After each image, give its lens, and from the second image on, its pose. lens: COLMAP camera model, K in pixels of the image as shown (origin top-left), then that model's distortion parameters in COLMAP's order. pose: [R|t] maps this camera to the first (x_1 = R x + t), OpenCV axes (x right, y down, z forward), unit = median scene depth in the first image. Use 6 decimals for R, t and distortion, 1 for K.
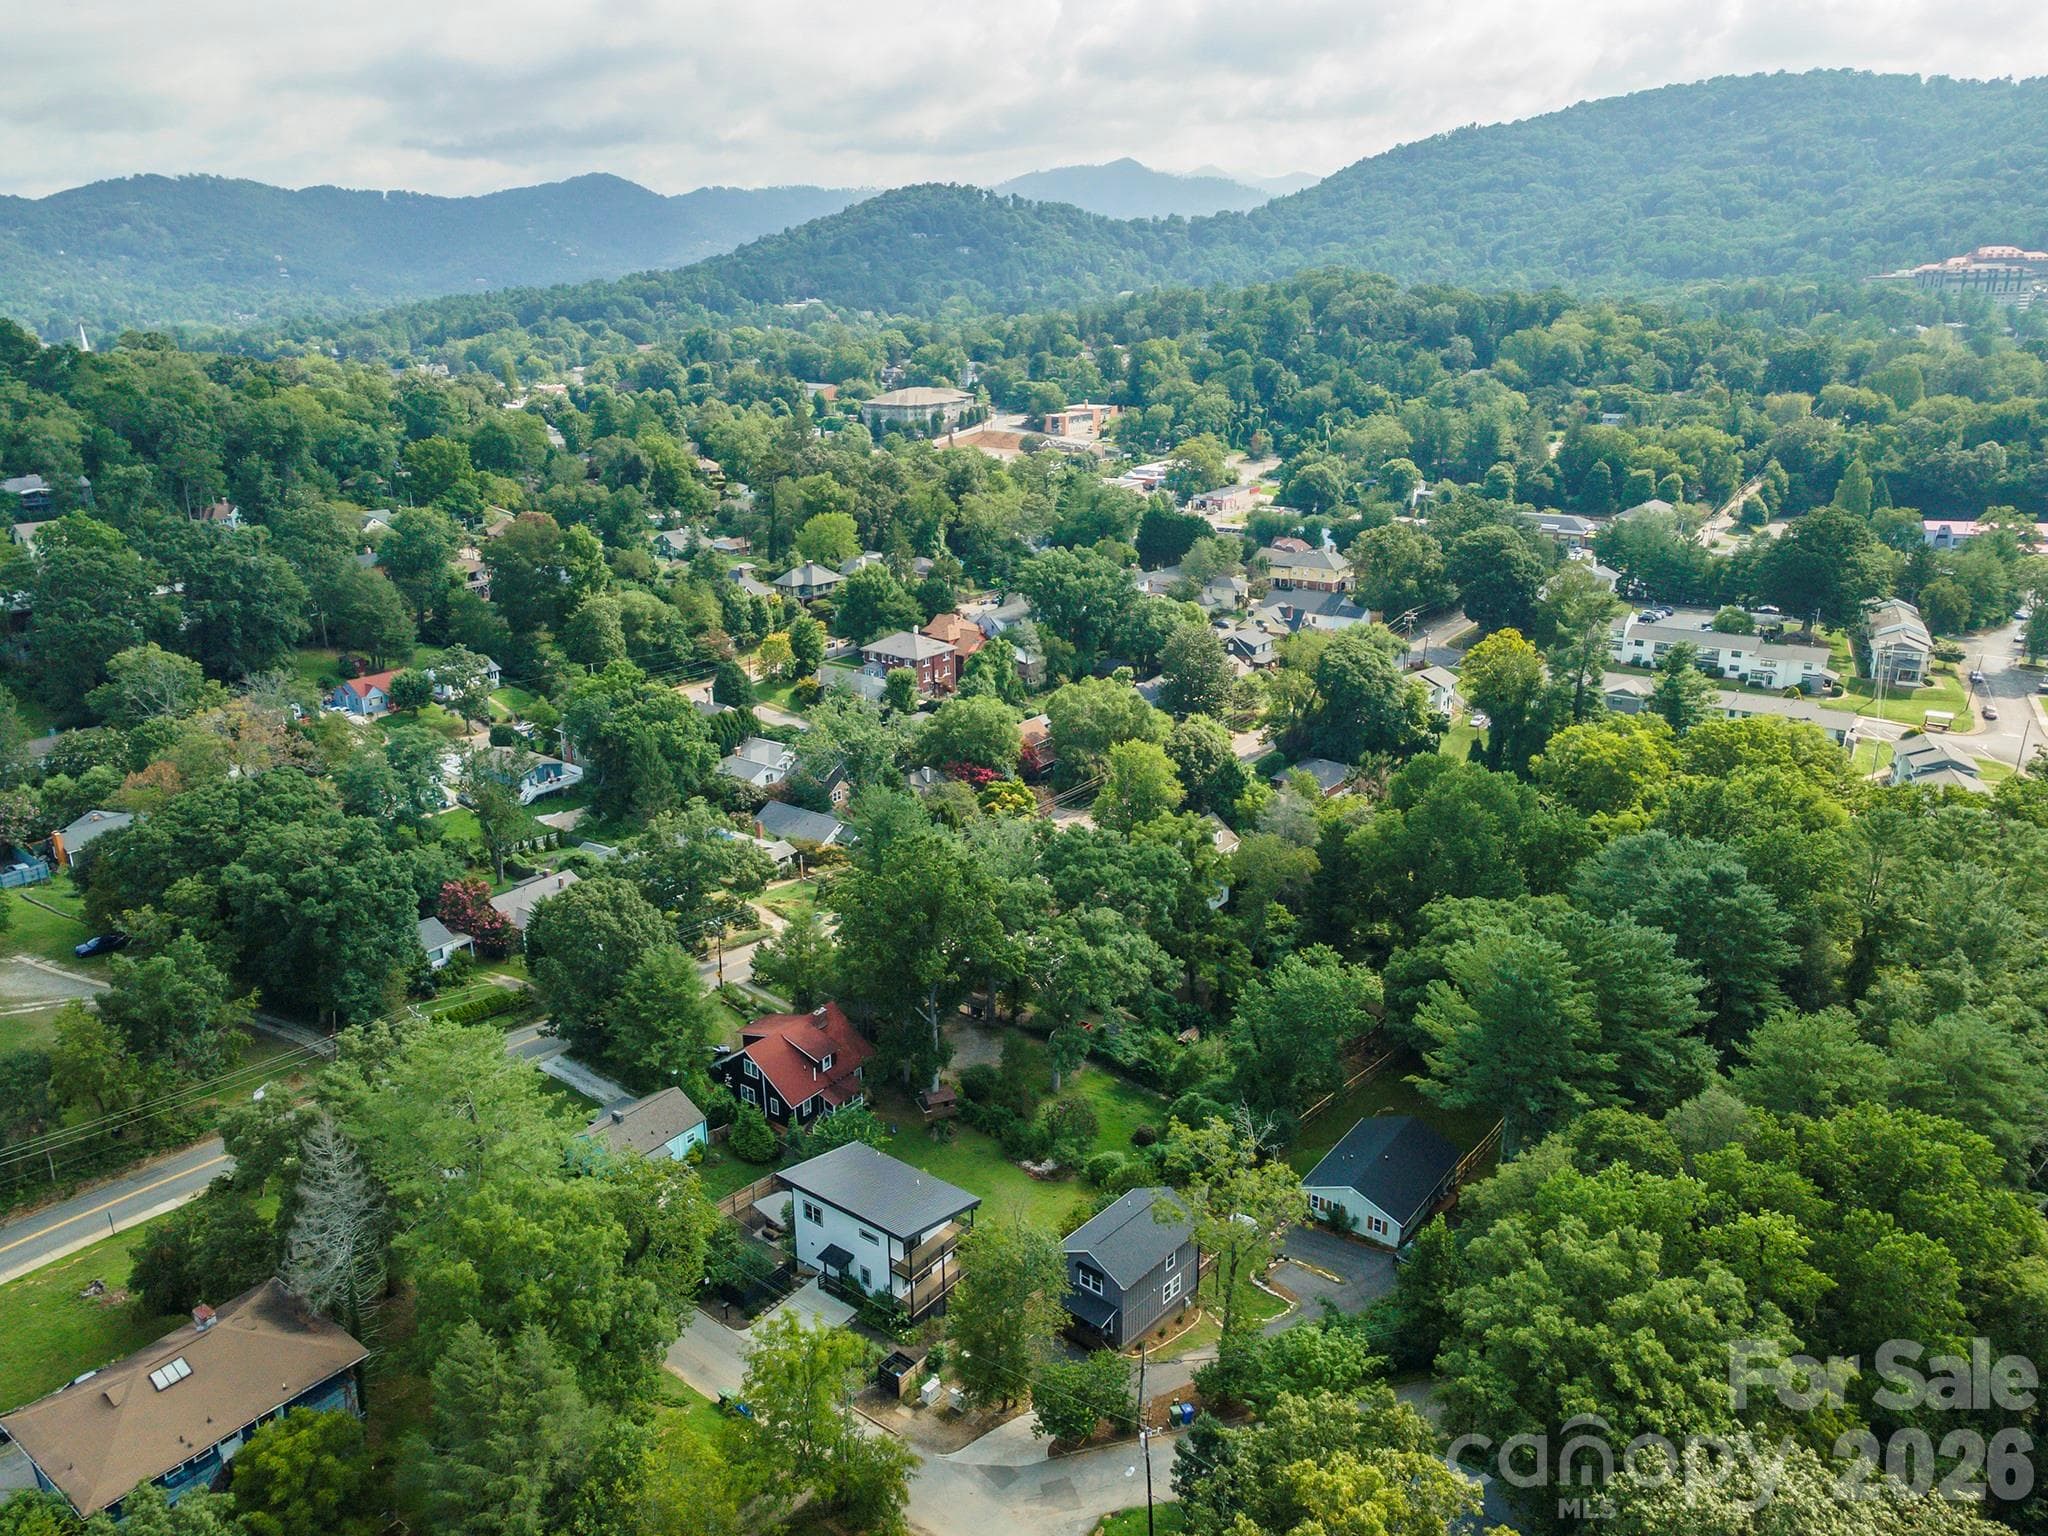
lens RADIAL K [[1479.8, 0, 1012.2], [0, 1479.8, 755.5], [0, 0, 1]] dist [0.044396, -0.012576]
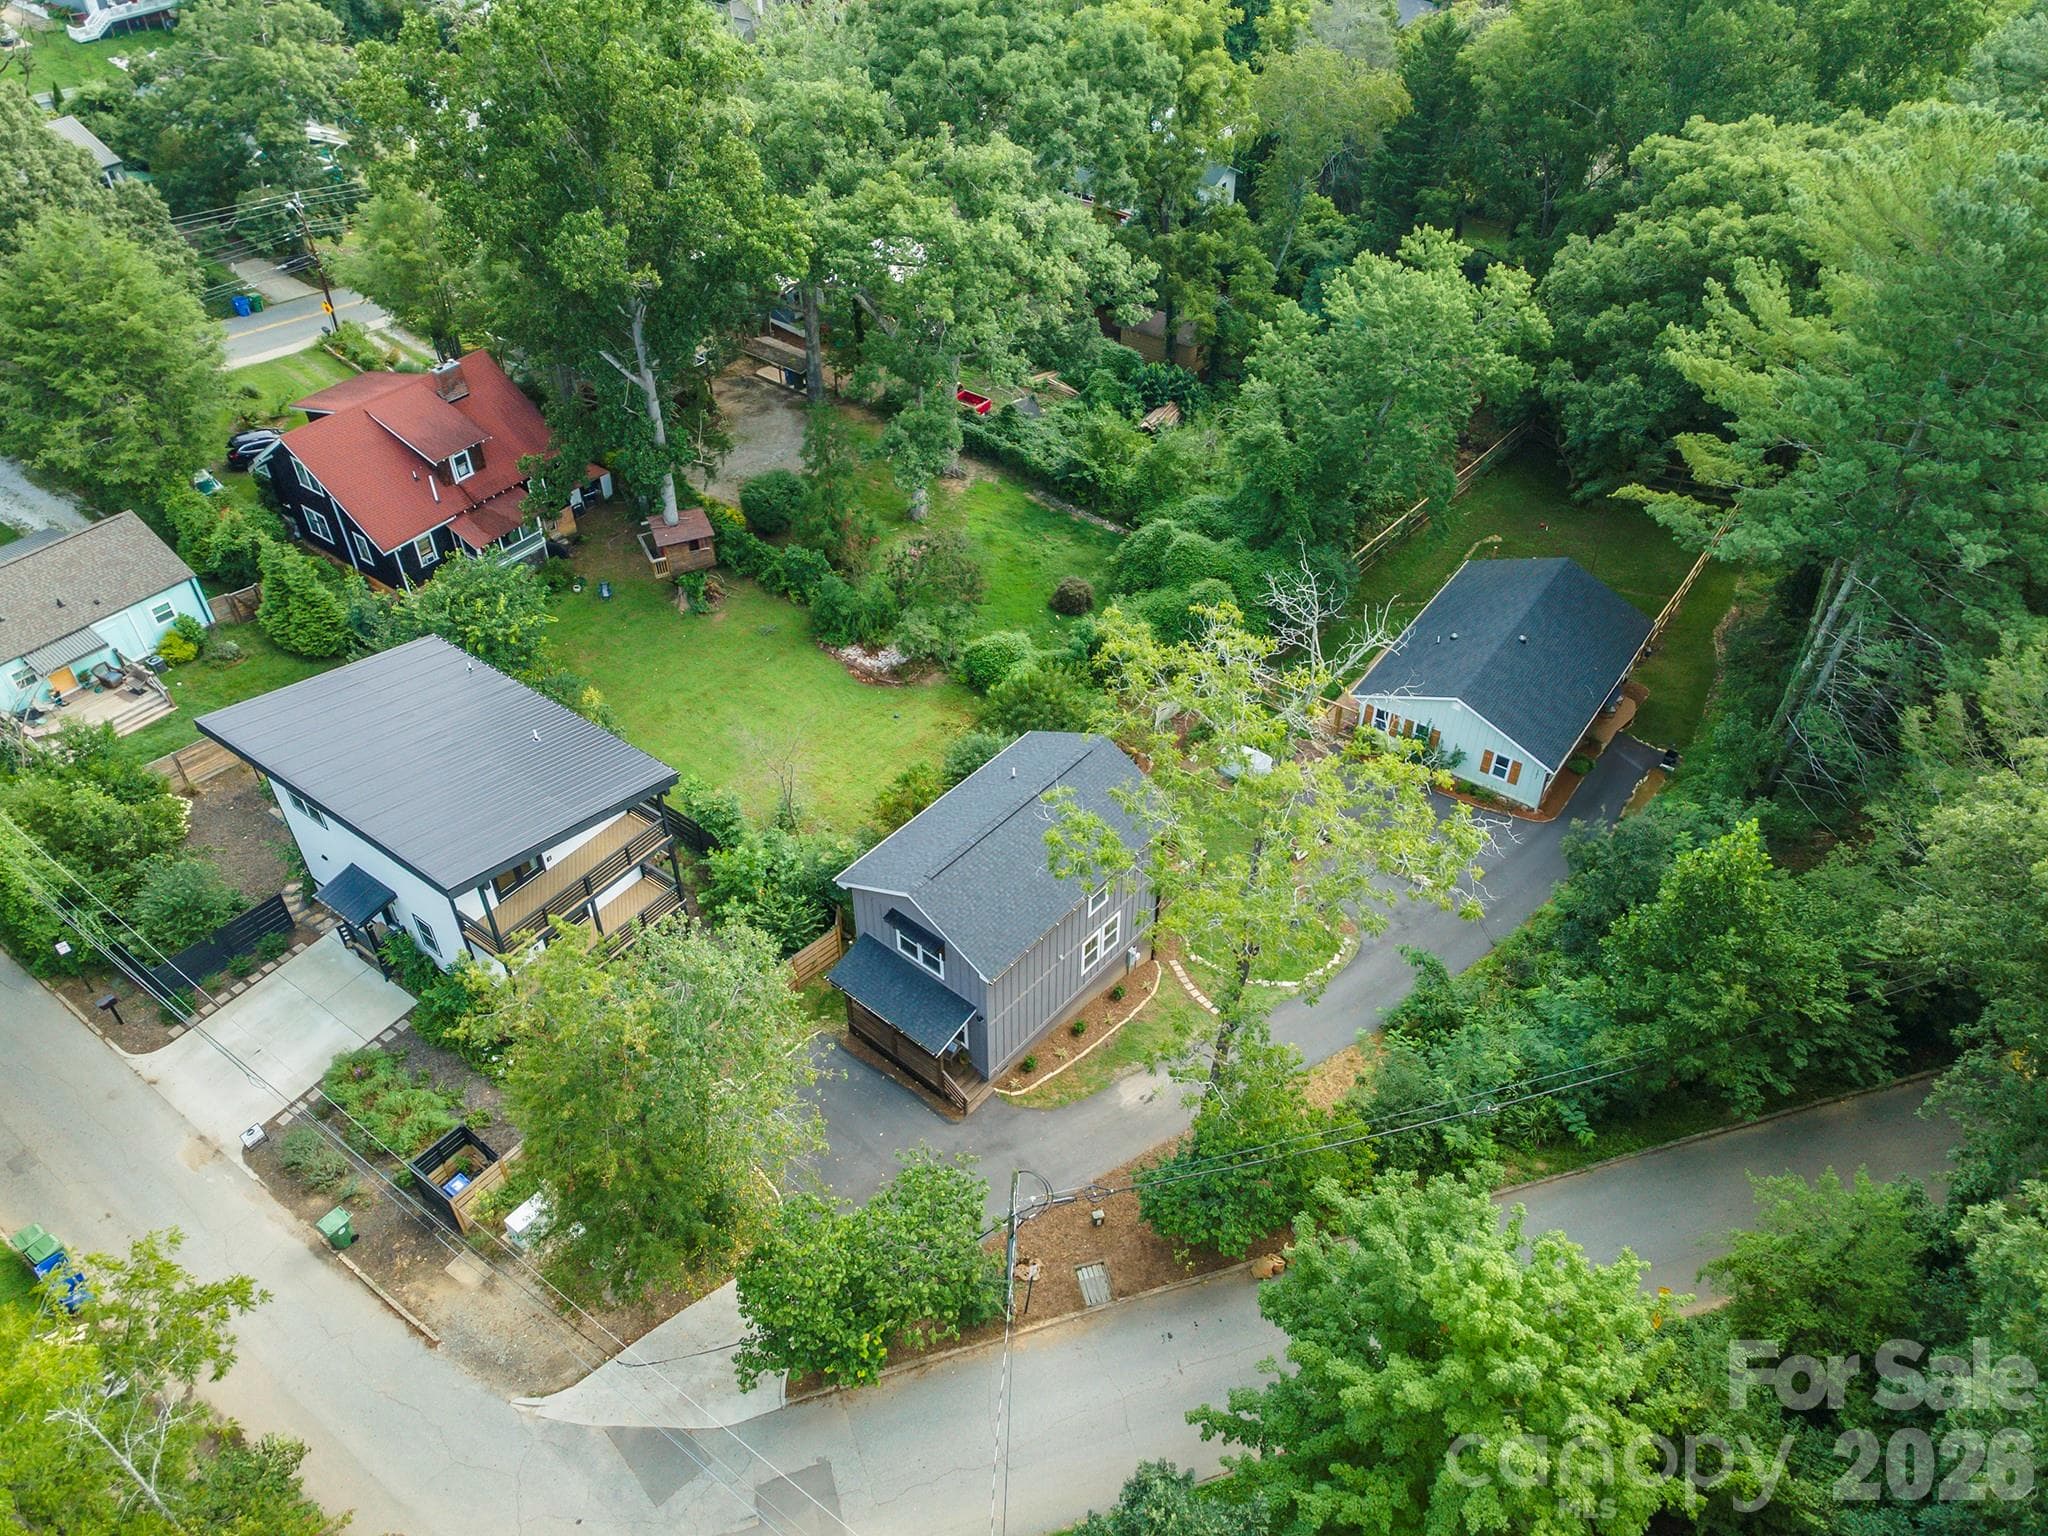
lens RADIAL K [[1479.8, 0, 1005.7], [0, 1479.8, 772.7], [0, 0, 1]] dist [0.044396, -0.012576]
pose [[0.999858, -0.006703, 0.015444, 0.057043], [0.000028, 0.917980, 0.396627, 0.100227], [-0.016836, -0.396570, 0.917850, 0.482297]]
